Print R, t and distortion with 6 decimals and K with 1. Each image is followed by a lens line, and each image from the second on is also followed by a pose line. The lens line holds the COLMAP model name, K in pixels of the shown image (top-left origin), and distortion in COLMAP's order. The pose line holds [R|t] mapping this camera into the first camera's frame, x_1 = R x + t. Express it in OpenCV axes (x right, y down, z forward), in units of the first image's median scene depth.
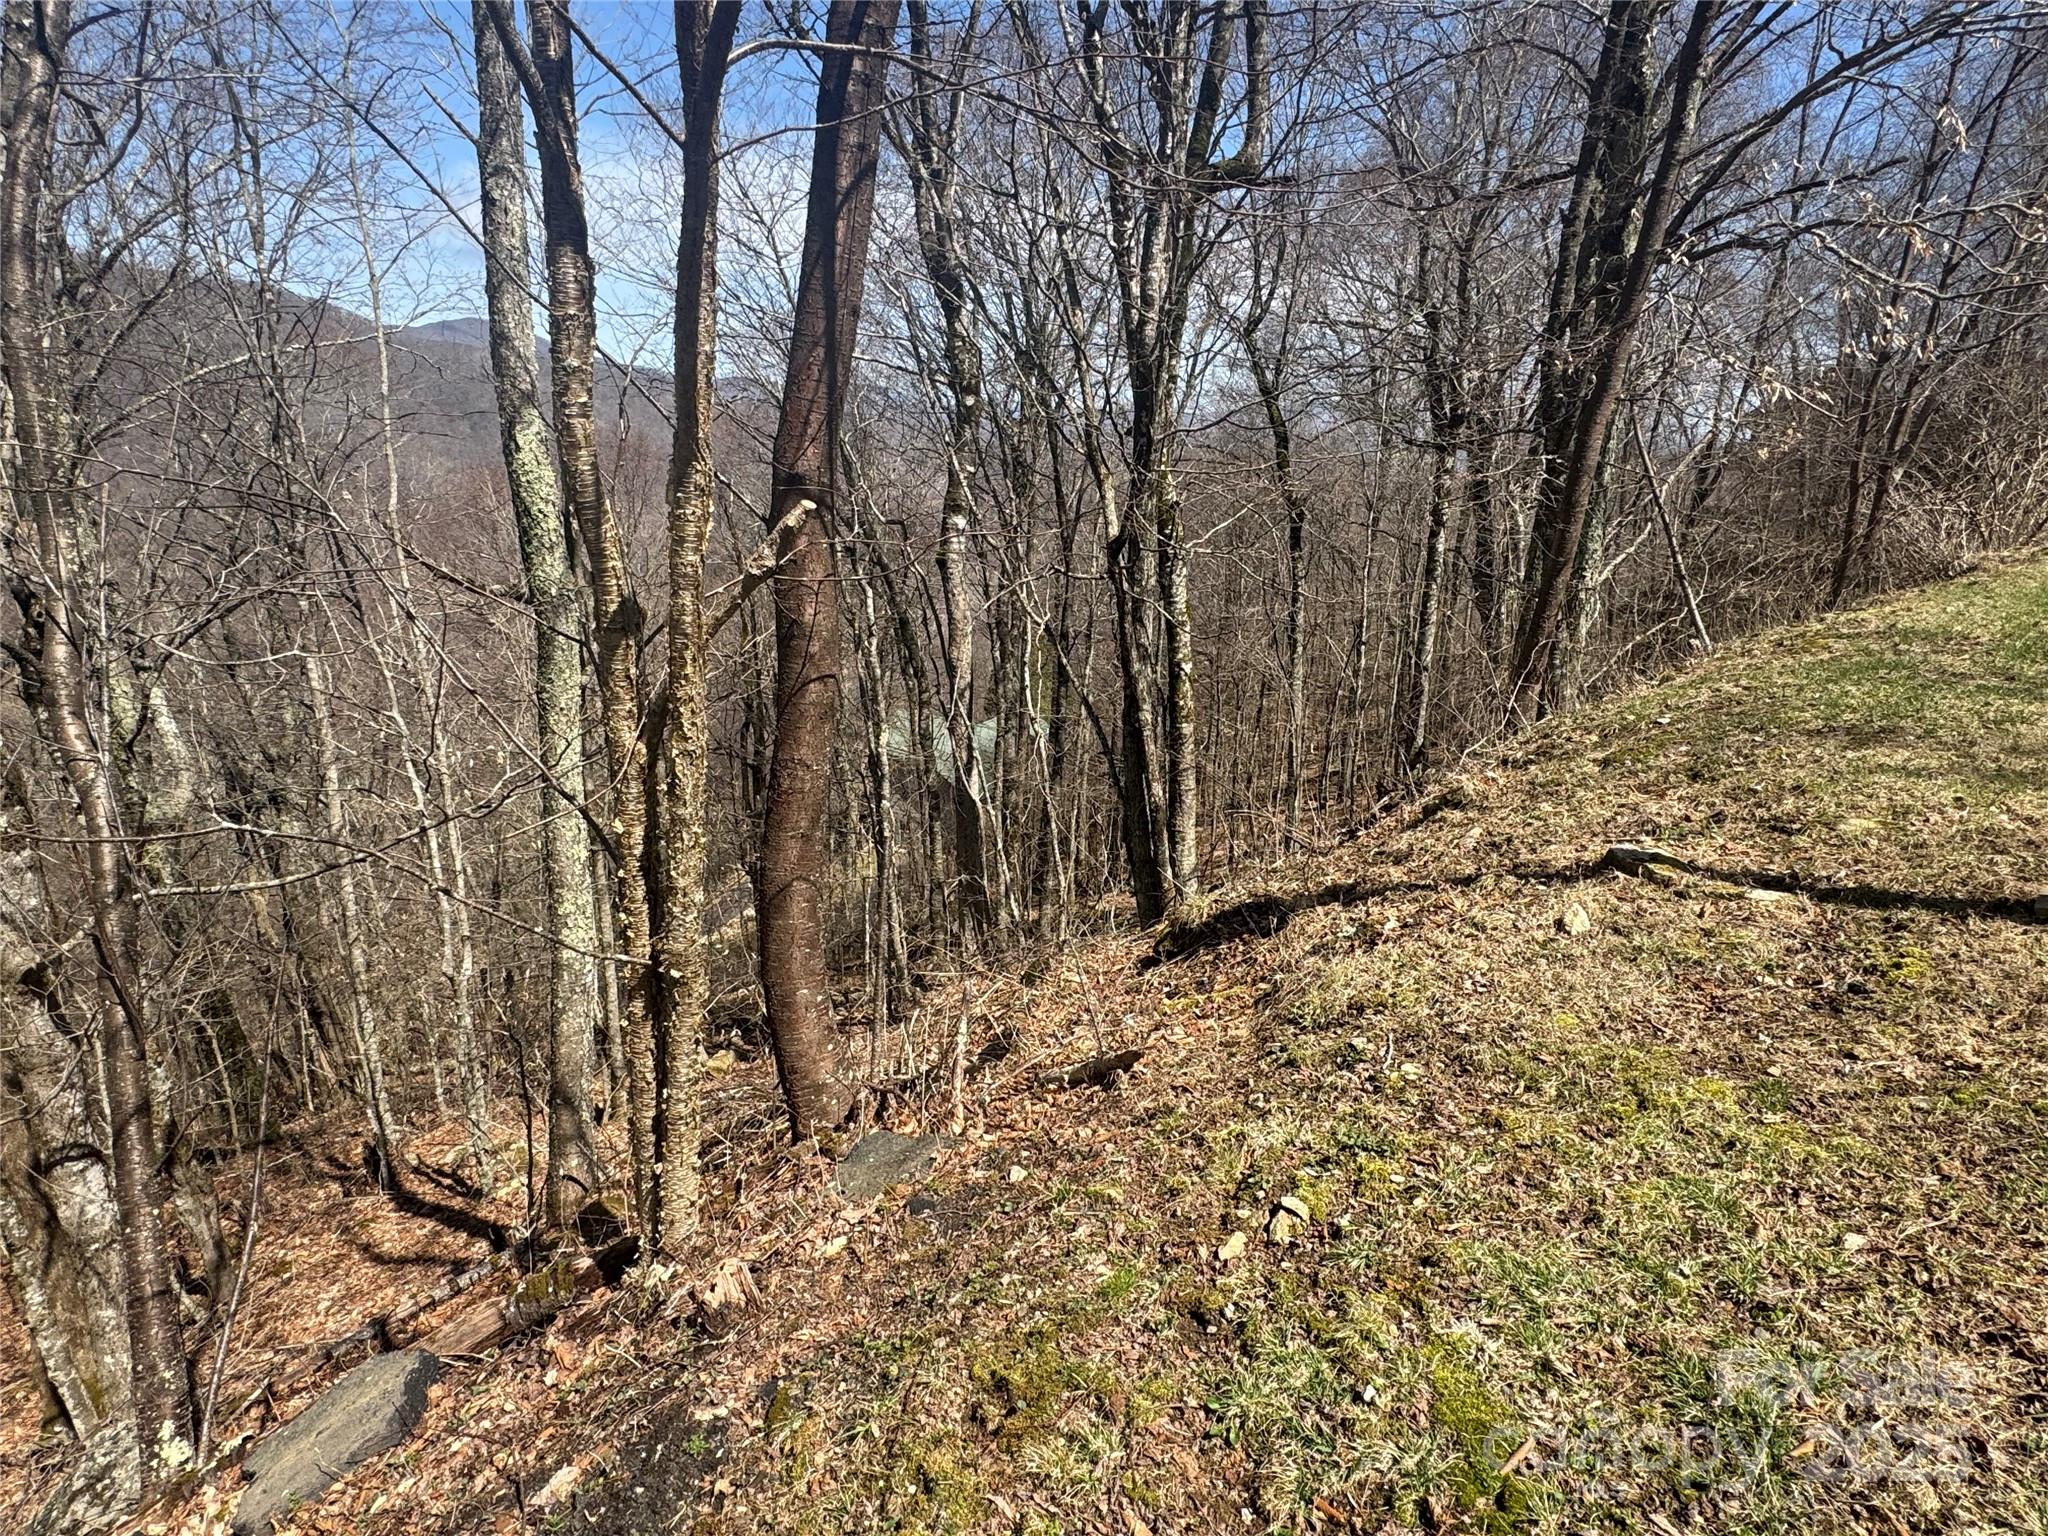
lens RADIAL K [[1138.8, 0, 1027.5], [0, 1138.8, 762.0], [0, 0, 1]] dist [0.001821, 0.000239]
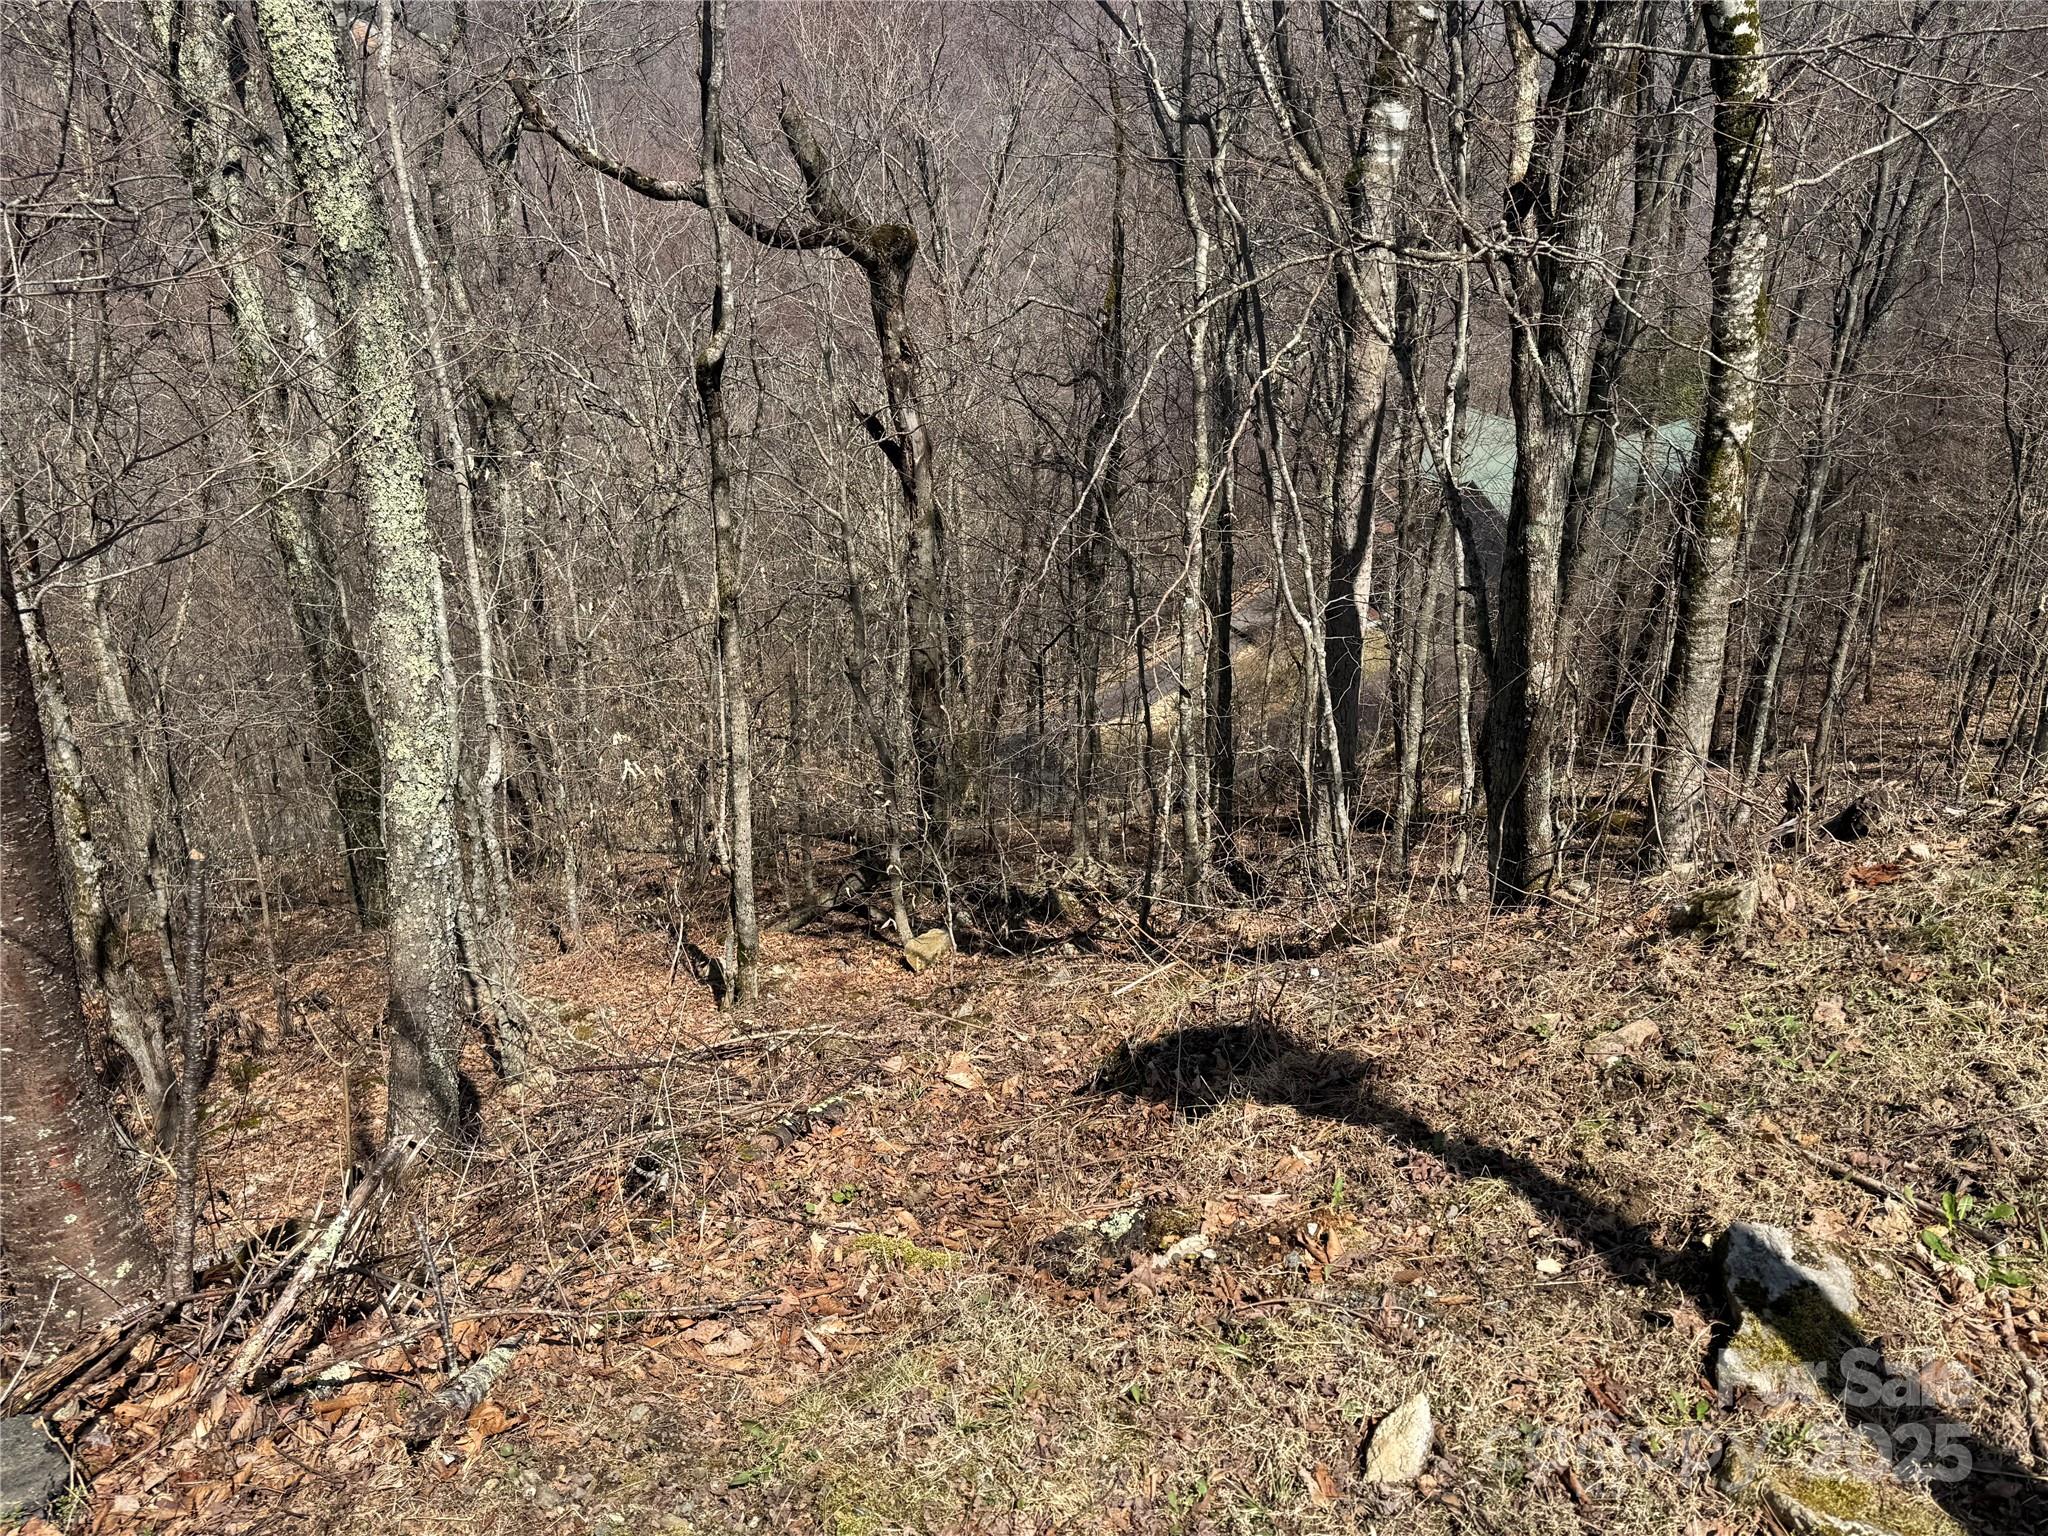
lens RADIAL K [[1741.1, 0, 1046.0], [0, 1741.1, 788.4], [0, 0, 1]] dist [0.068236, -0.097623]
pose [[0.928009, 0.175934, -0.328400, 0.298852], [-0.113930, 0.973261, 0.199458, -0.103115], [0.354710, -0.147684, 0.923239, 0.245579]]
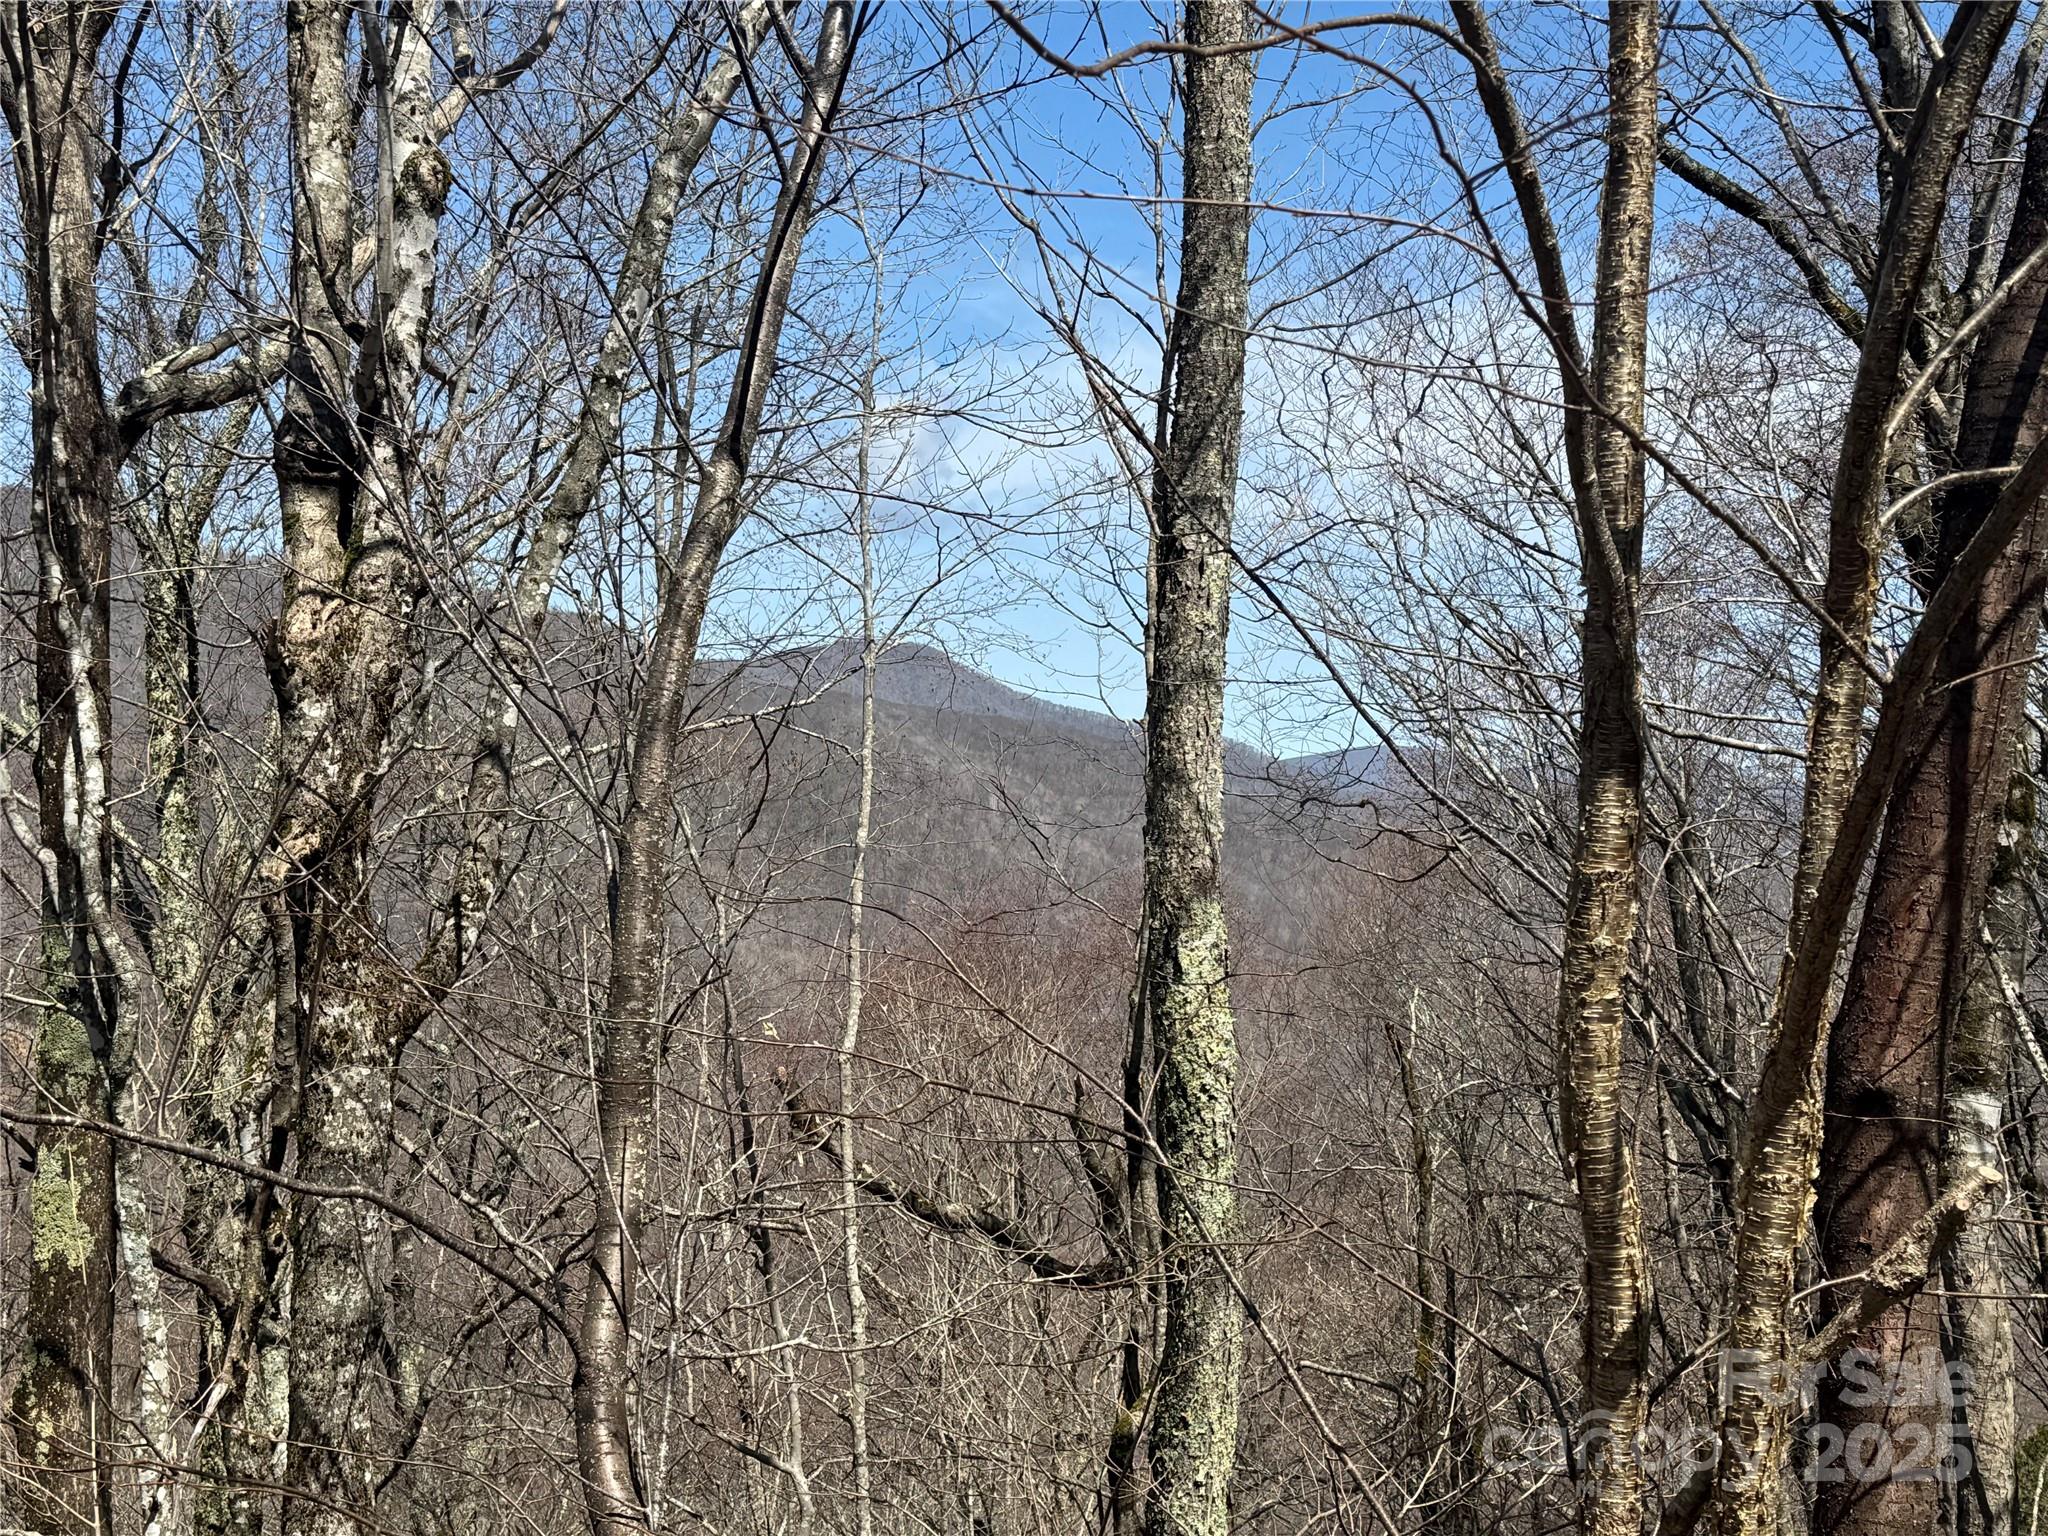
lens RADIAL K [[2741.1, 0, 1024.0], [0, 2741.1, 768.0], [0, 0, 1]] dist [0.211967, -0.451044]
pose [[0.935514, -0.013246, -0.353041, -0.057492], [-0.096761, 0.951479, -0.292104, 0.017764], [0.339780, 0.307428, 0.888840, -0.204850]]
